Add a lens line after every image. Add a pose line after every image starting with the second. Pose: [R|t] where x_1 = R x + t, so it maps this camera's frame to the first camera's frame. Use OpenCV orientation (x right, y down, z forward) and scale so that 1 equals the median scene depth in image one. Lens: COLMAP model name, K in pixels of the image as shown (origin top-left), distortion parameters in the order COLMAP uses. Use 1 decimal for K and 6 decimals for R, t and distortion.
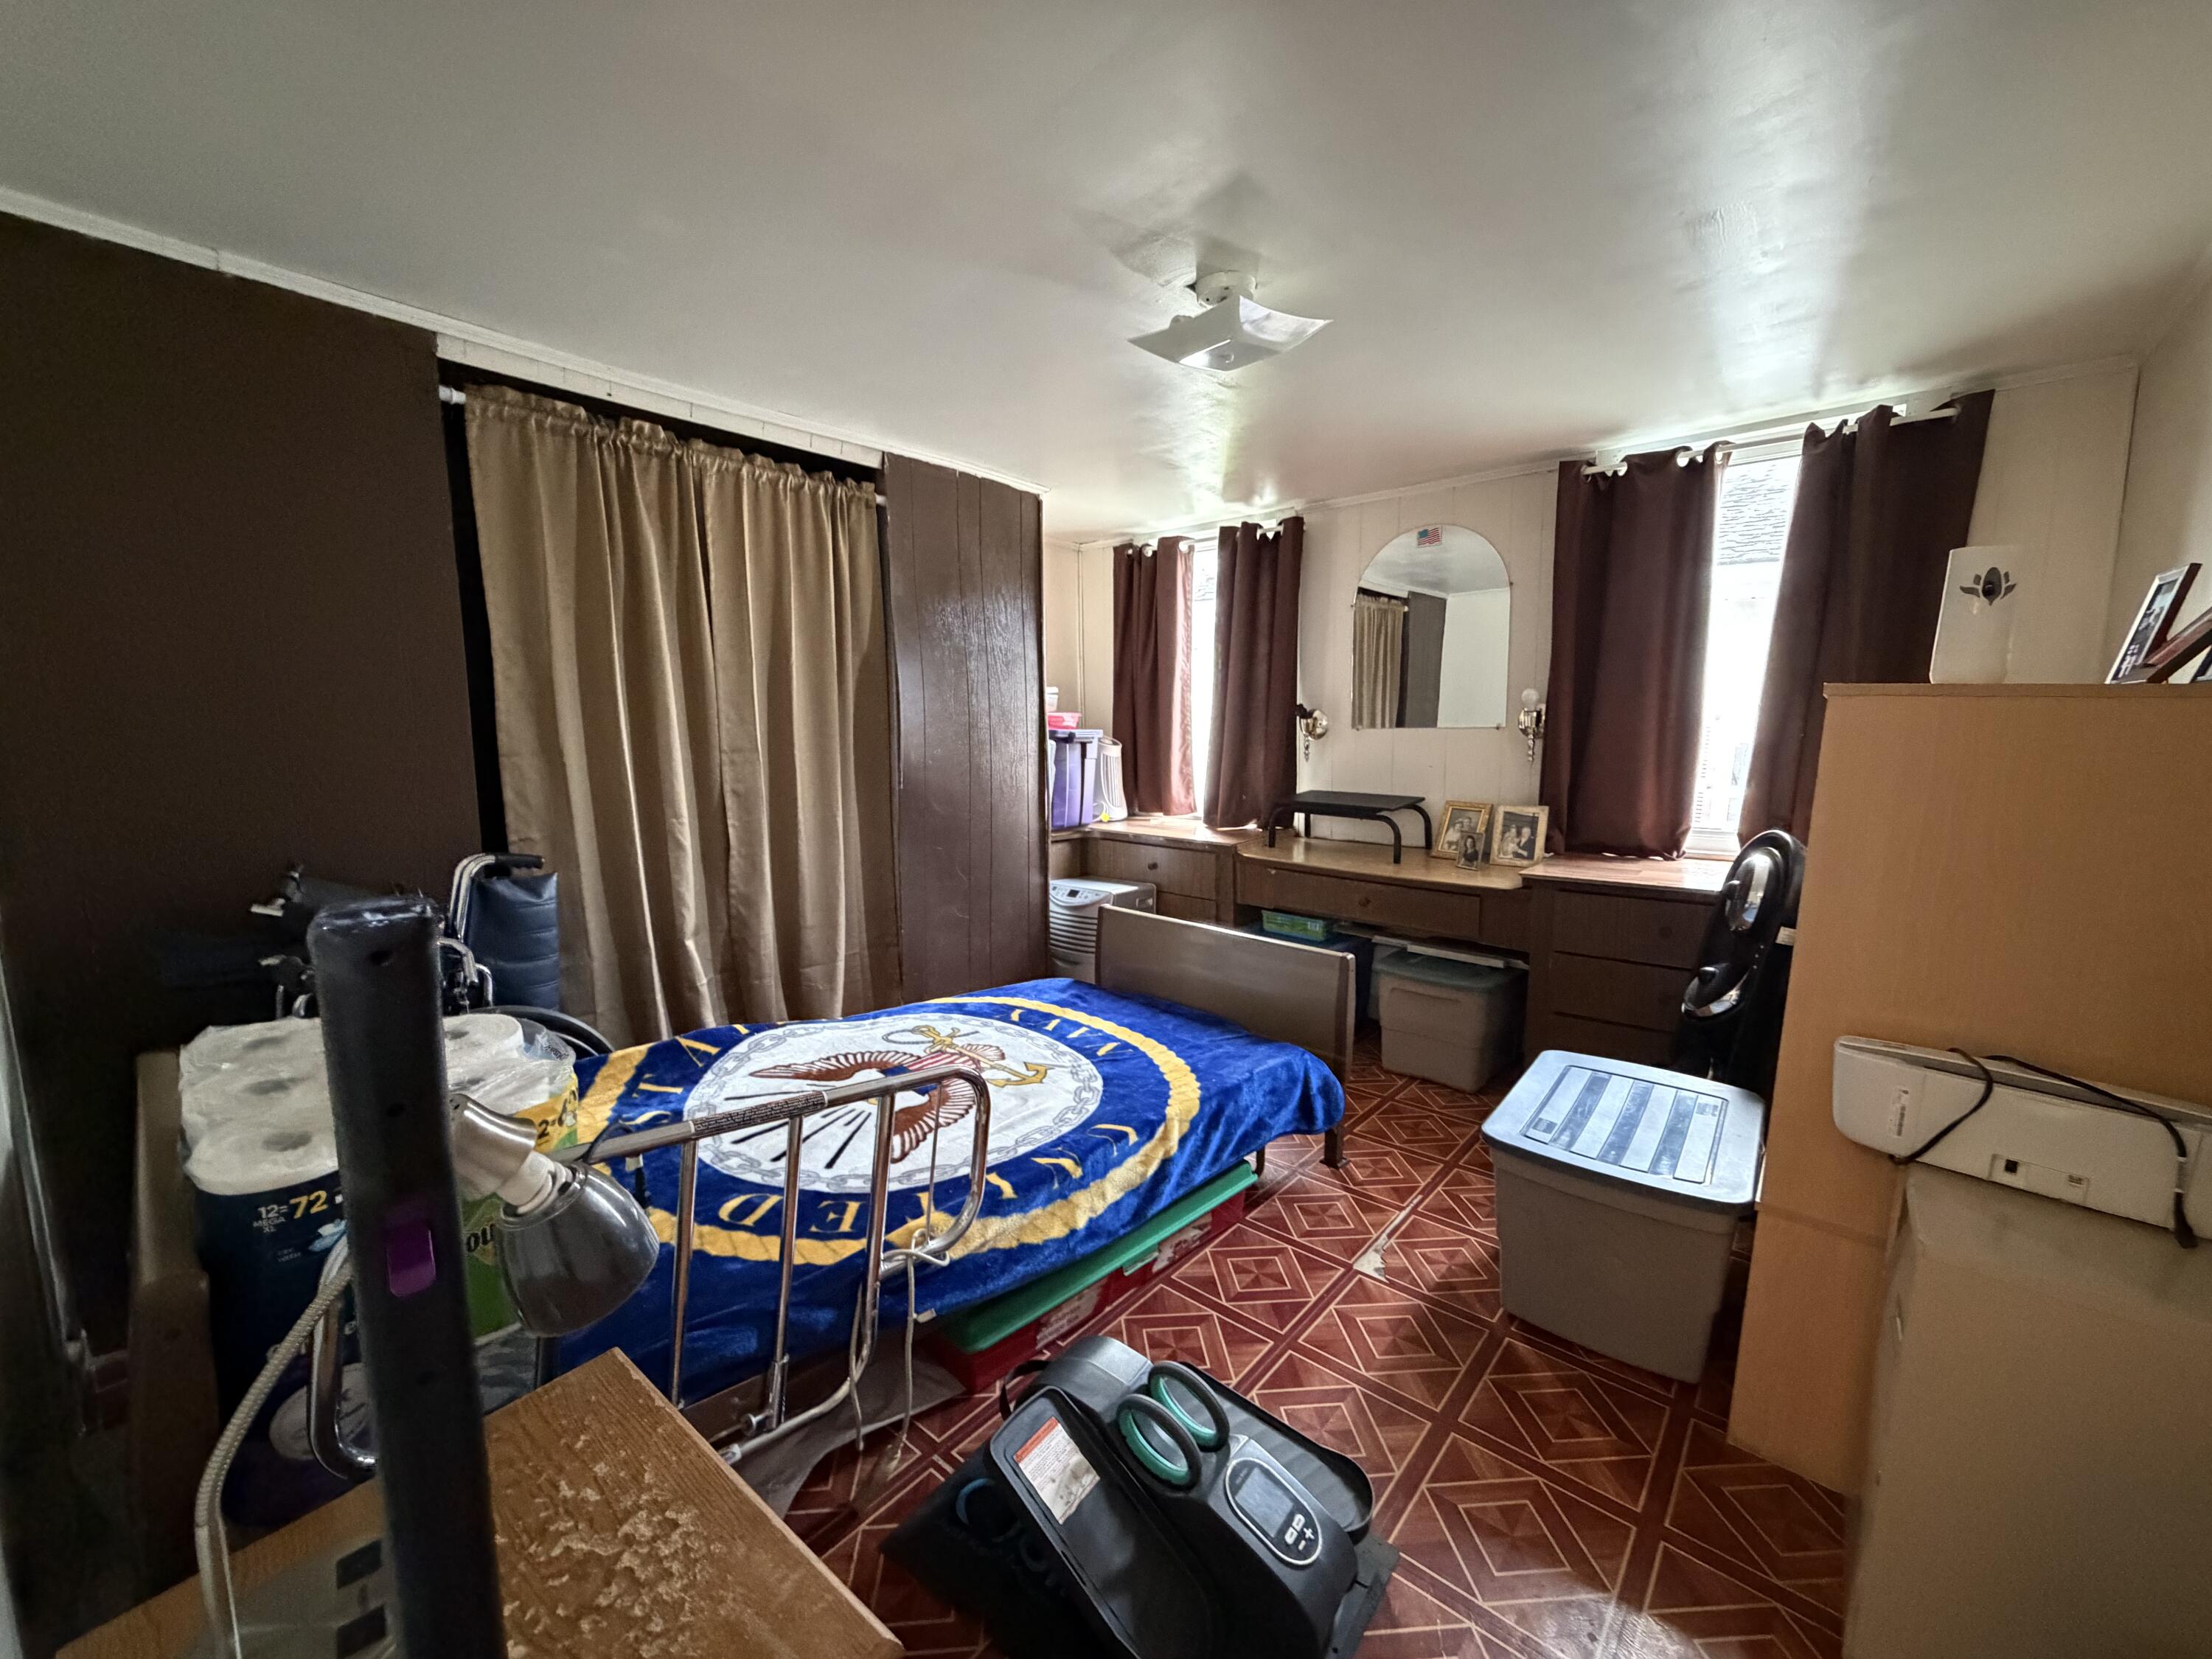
lens RADIAL K [[881.1, 0, 1094.1], [0, 881.1, 835.6], [0, 0, 1]] dist [0.000207, -0.000192]
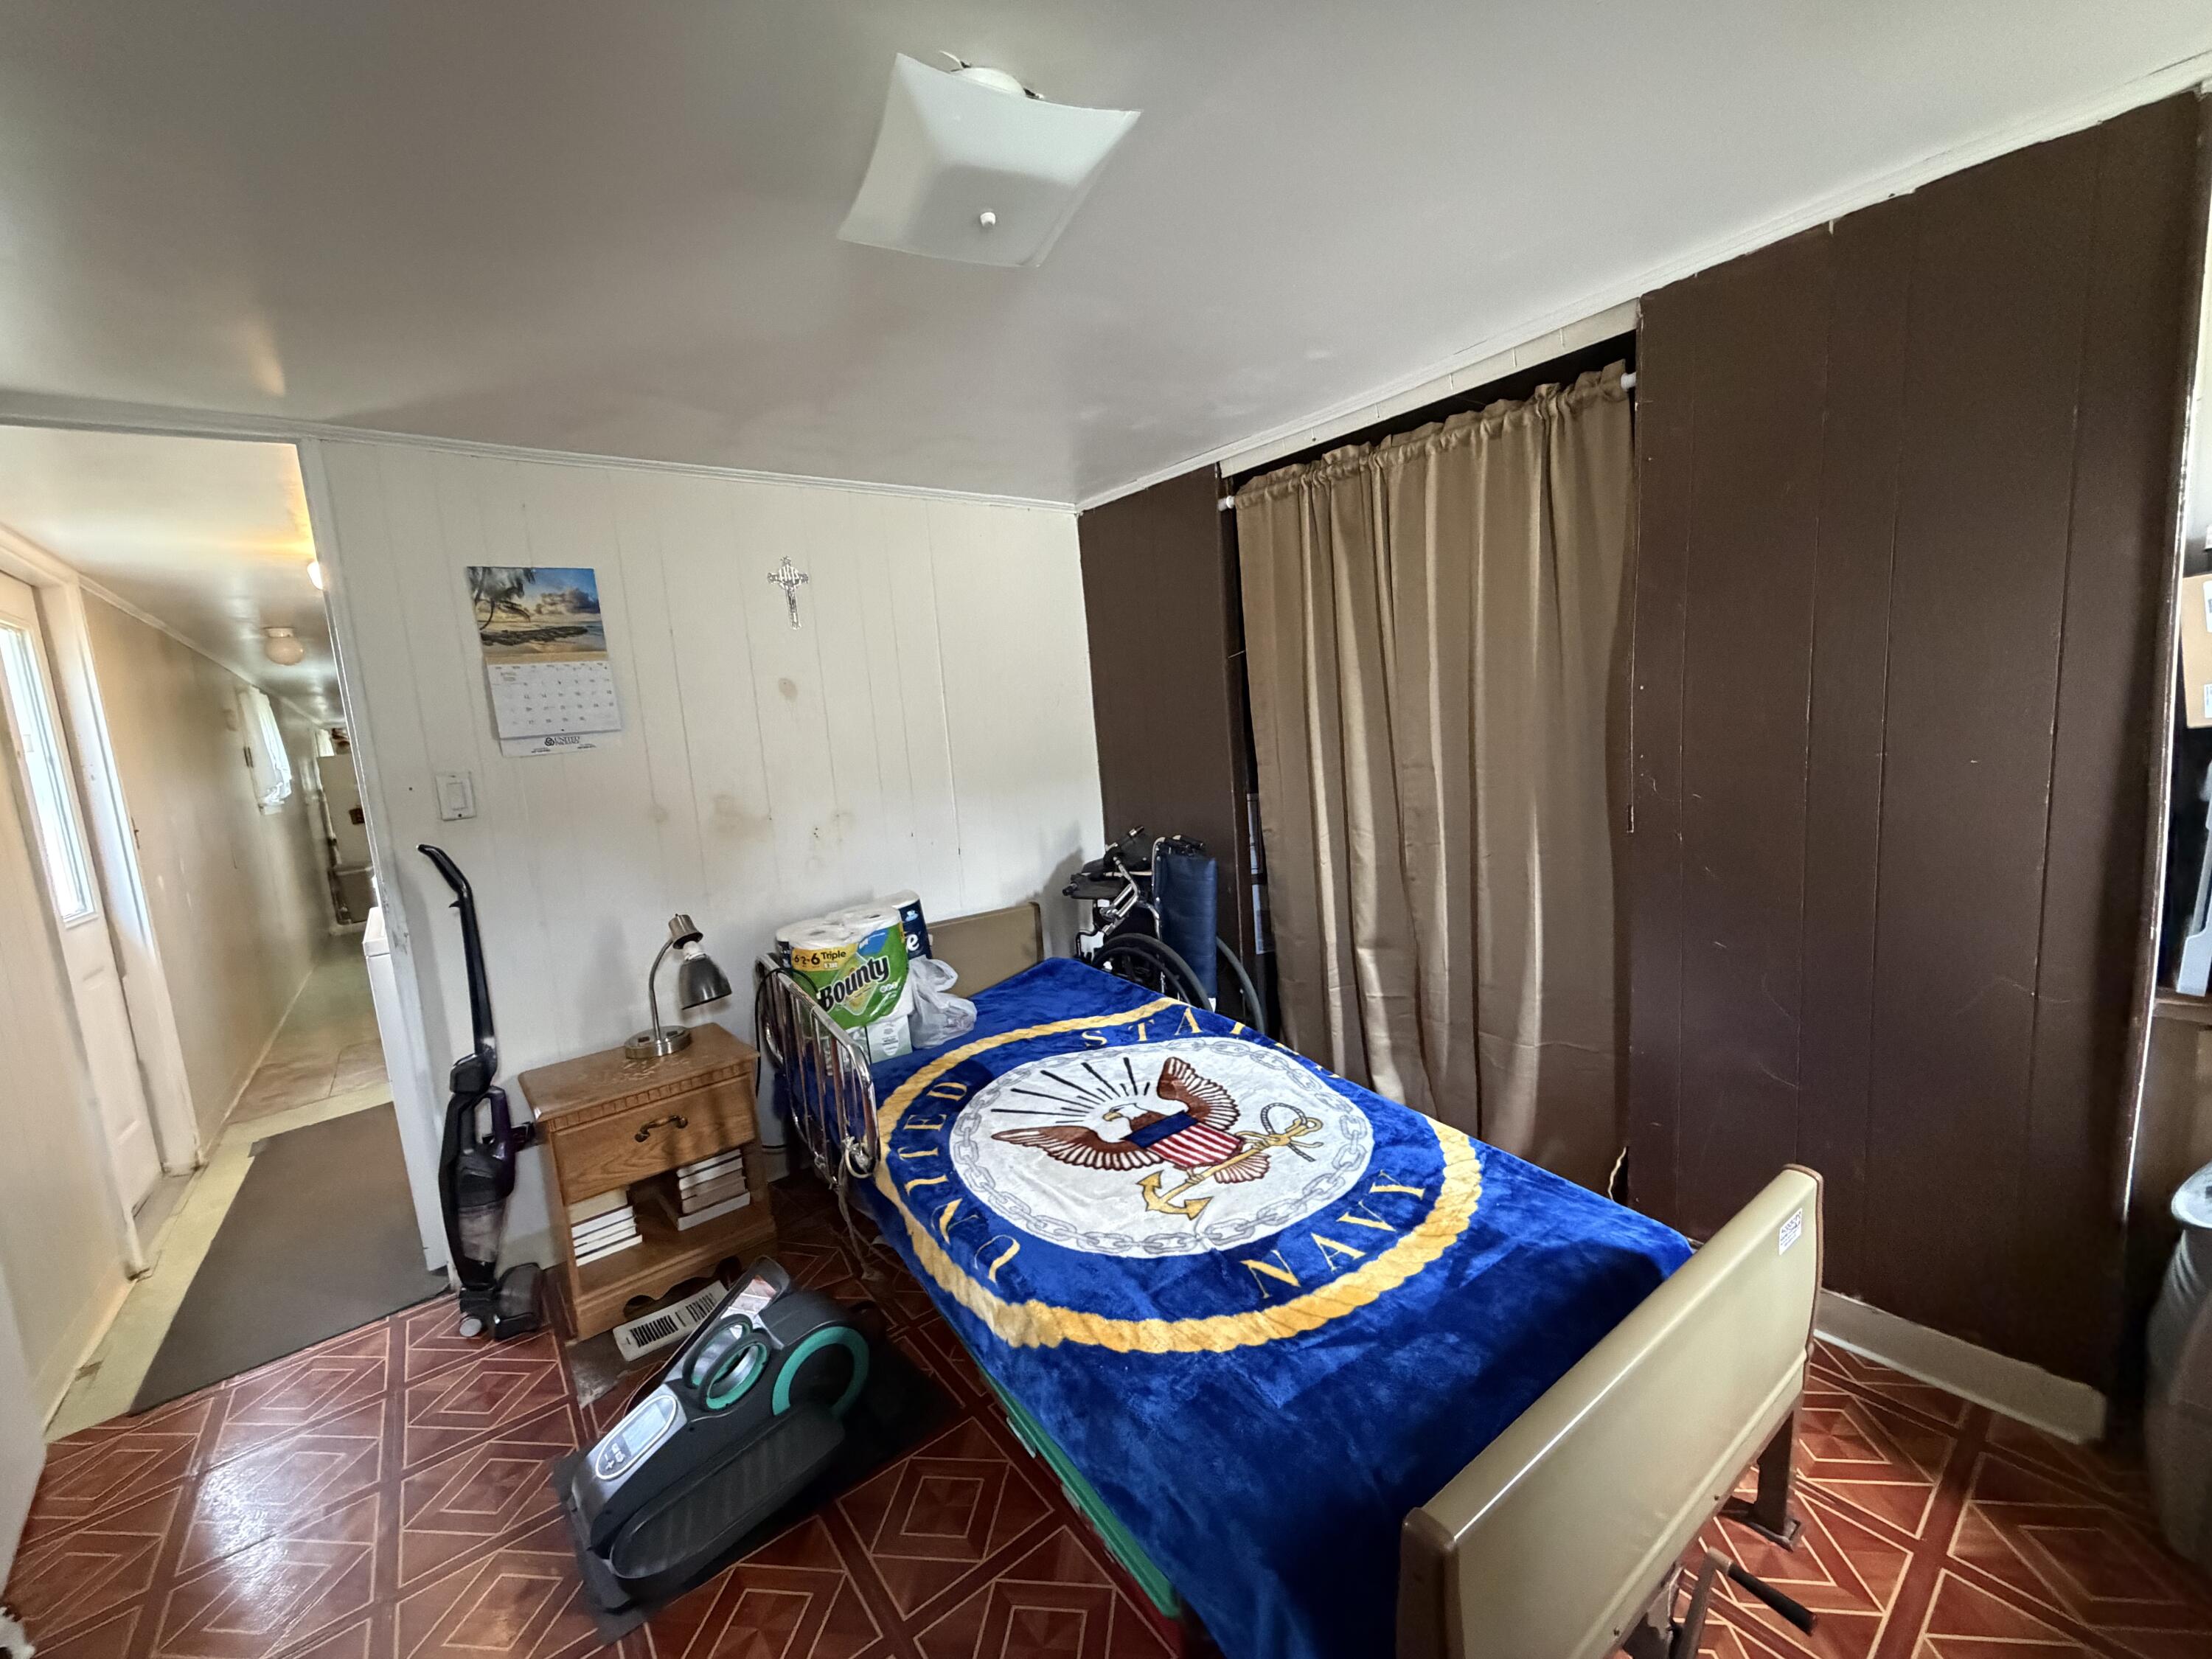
lens RADIAL K [[881.1, 0, 1104.2], [0, 881.1, 828.6], [0, 0, 1]] dist [0.000207, -0.000192]
pose [[-0.196363, 0.138694, -0.970673, 0.880856], [-0.053993, 0.986914, 0.151937, -0.243920], [0.979044, 0.082244, -0.186305, 1.375369]]
